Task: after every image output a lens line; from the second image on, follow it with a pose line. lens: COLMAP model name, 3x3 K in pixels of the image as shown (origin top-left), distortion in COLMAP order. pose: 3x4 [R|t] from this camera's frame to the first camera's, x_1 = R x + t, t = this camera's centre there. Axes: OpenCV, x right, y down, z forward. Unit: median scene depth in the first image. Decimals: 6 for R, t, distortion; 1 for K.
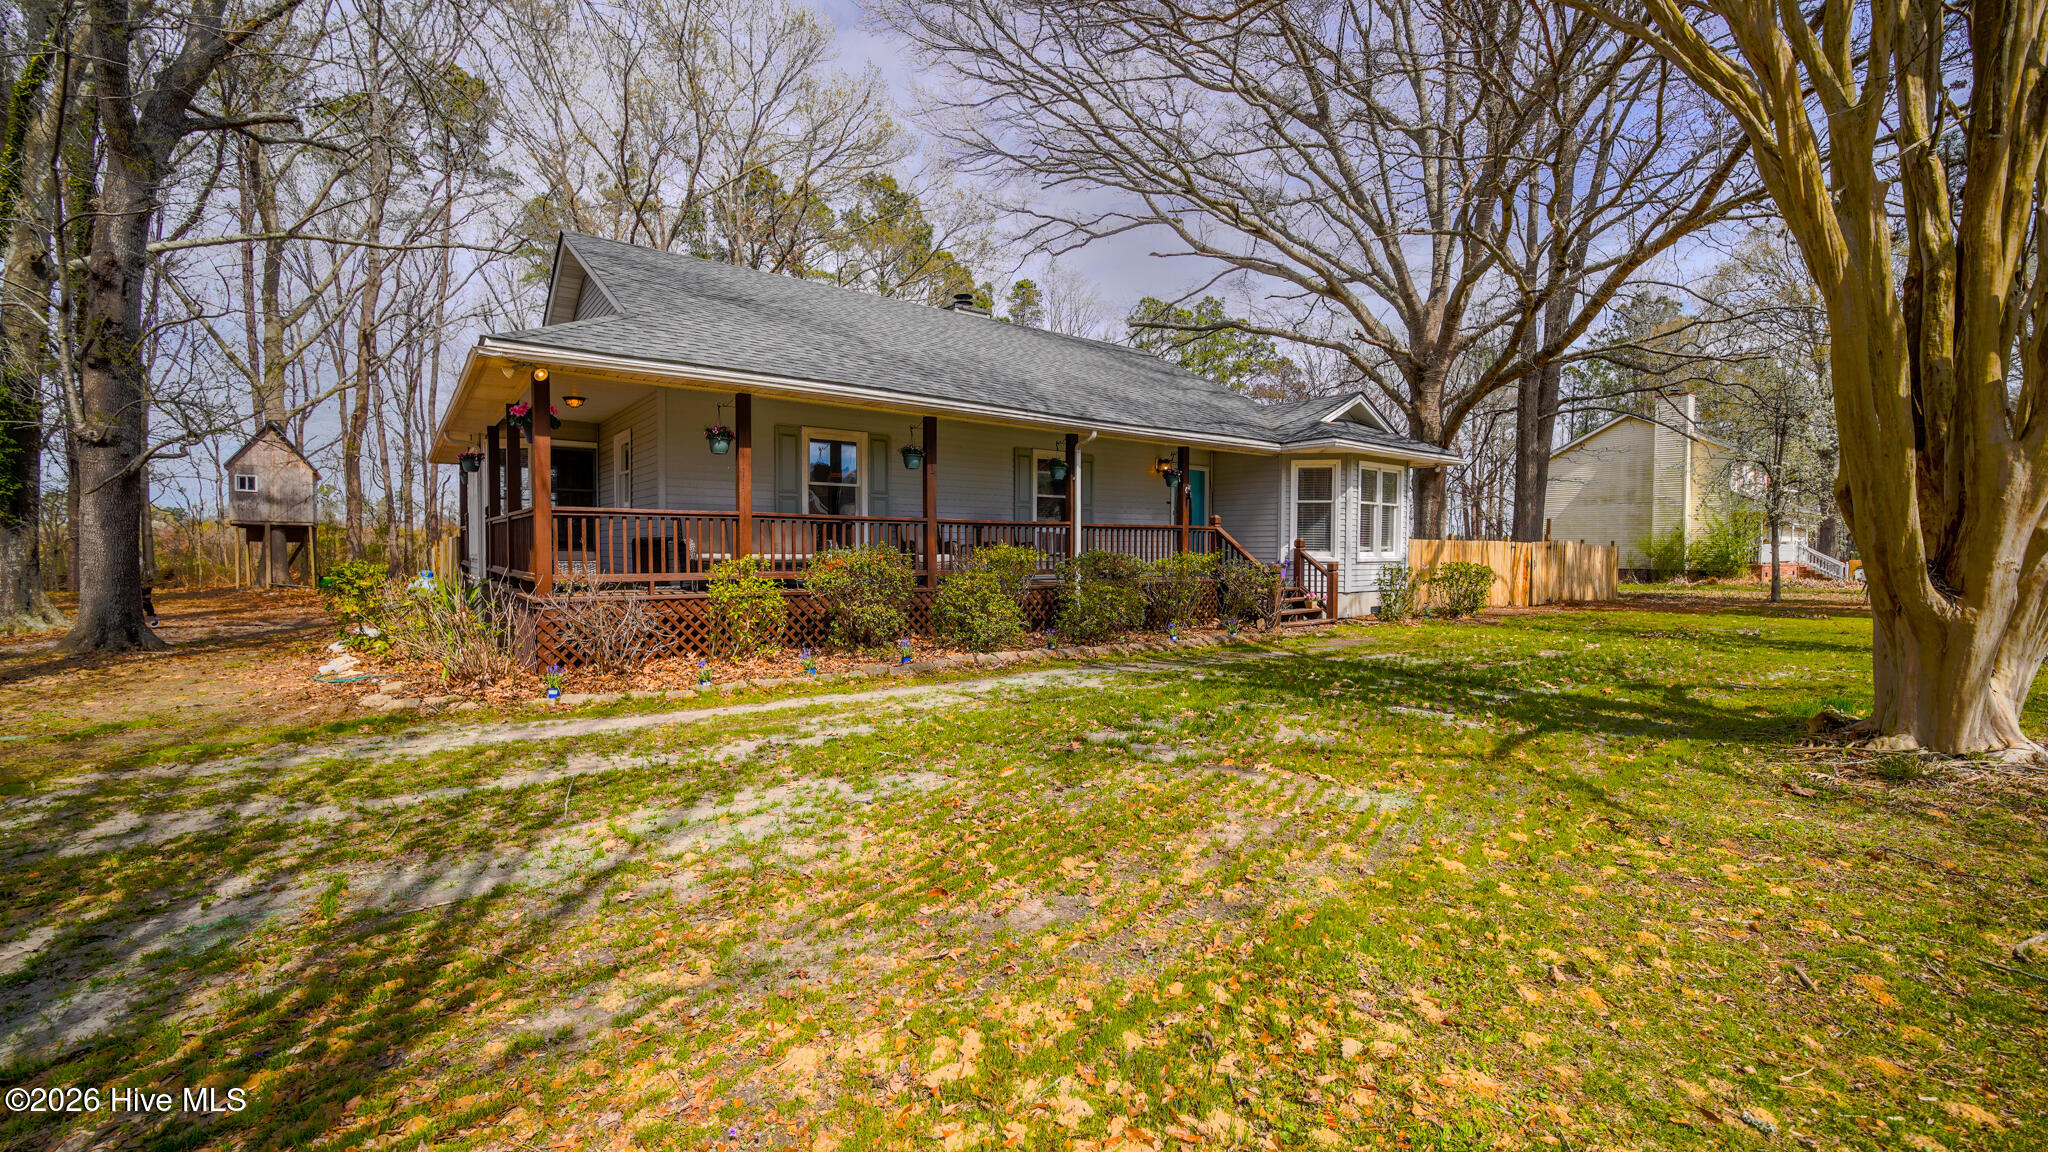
lens RADIAL K [[817.3, 0, 1031.5], [0, 817.3, 575.6], [0, 0, 1]] dist [-0.025409, 0.007243]
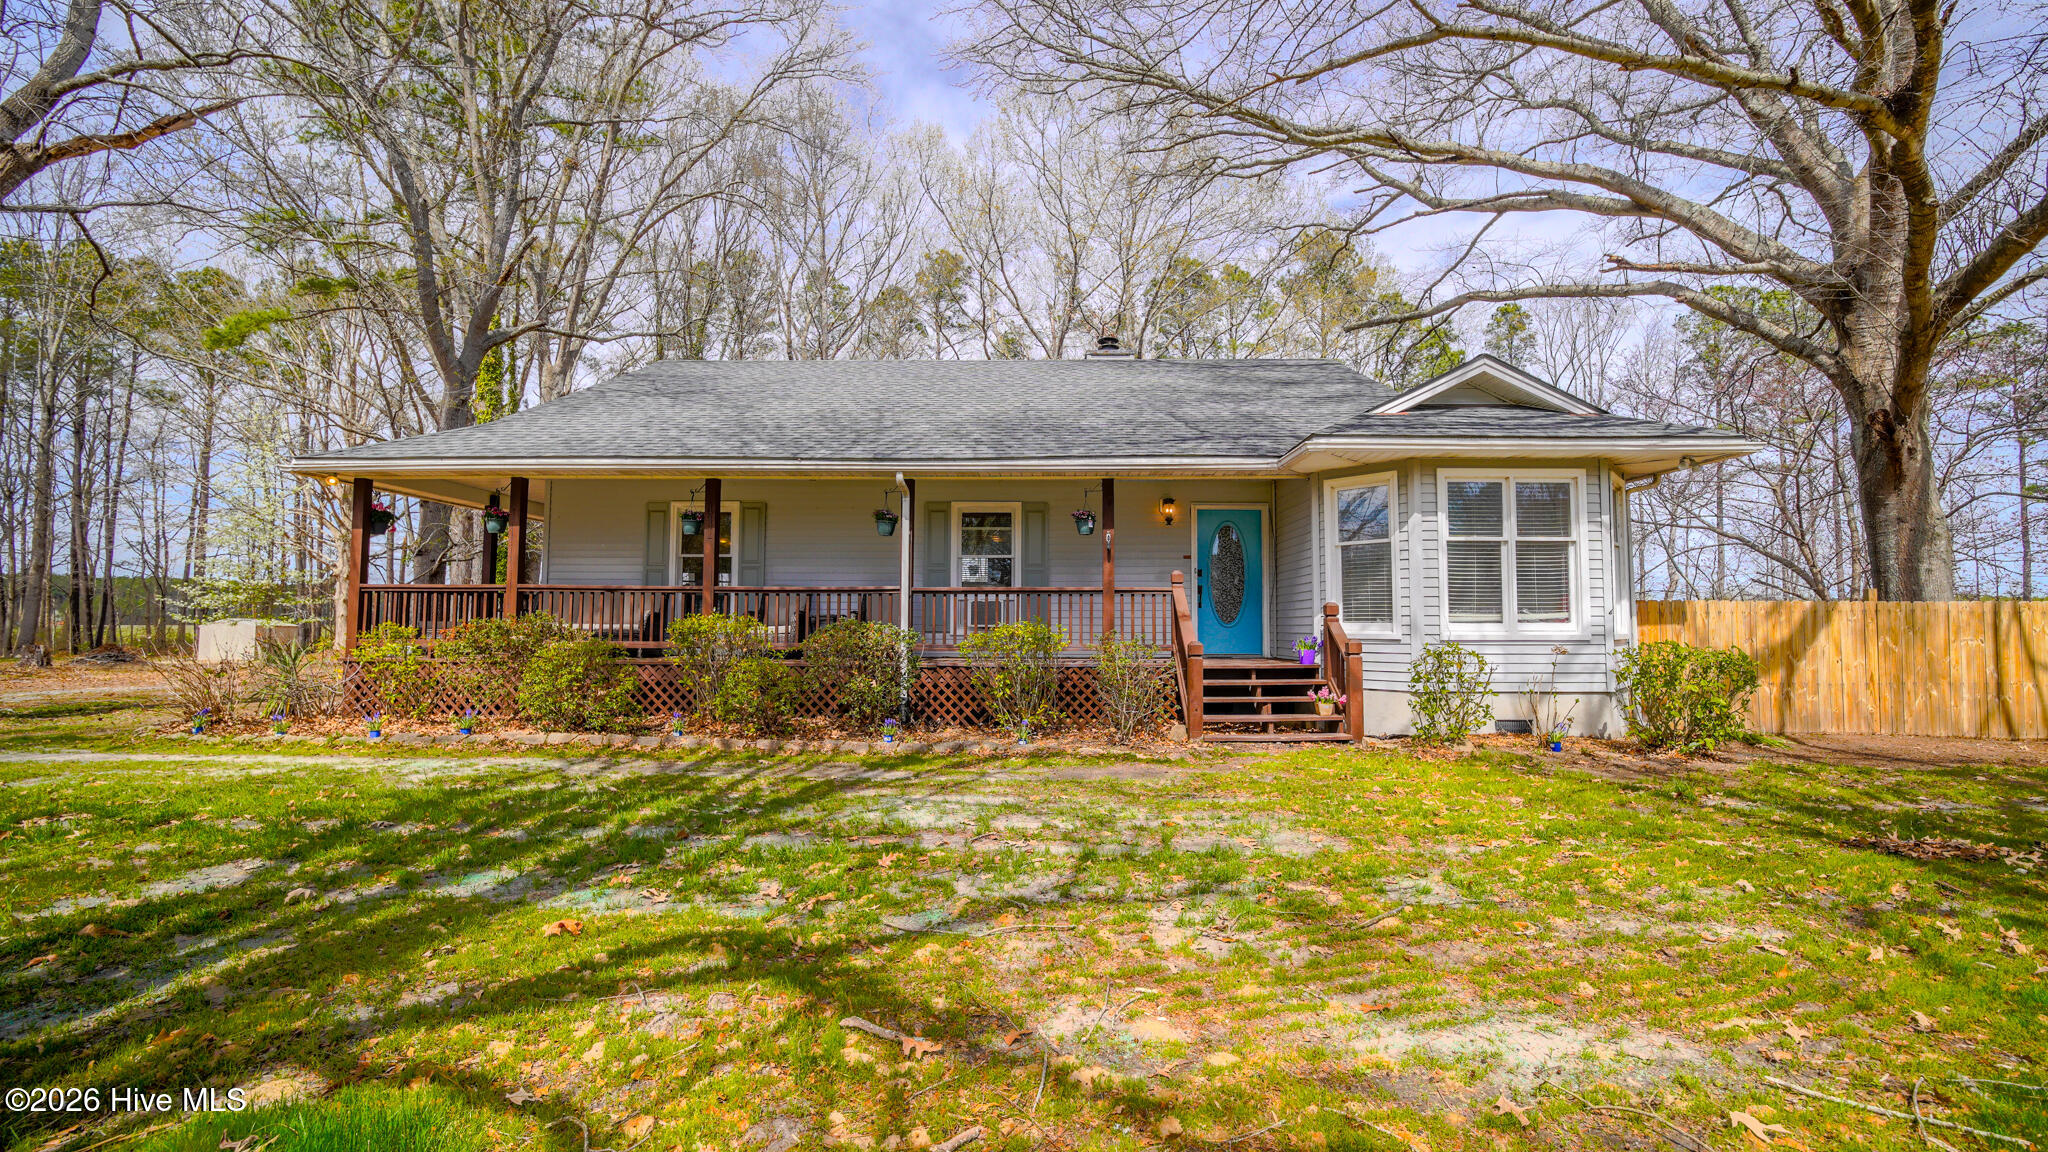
lens RADIAL K [[817.3, 0, 1031.5], [0, 817.3, 575.6], [0, 0, 1]] dist [-0.025409, 0.007243]
pose [[0.780128, -0.040896, -0.624282, 0.516502], [-0.020497, 0.995655, -0.090839, -0.003294], [0.625284, 0.083662, 0.775900, 0.349665]]
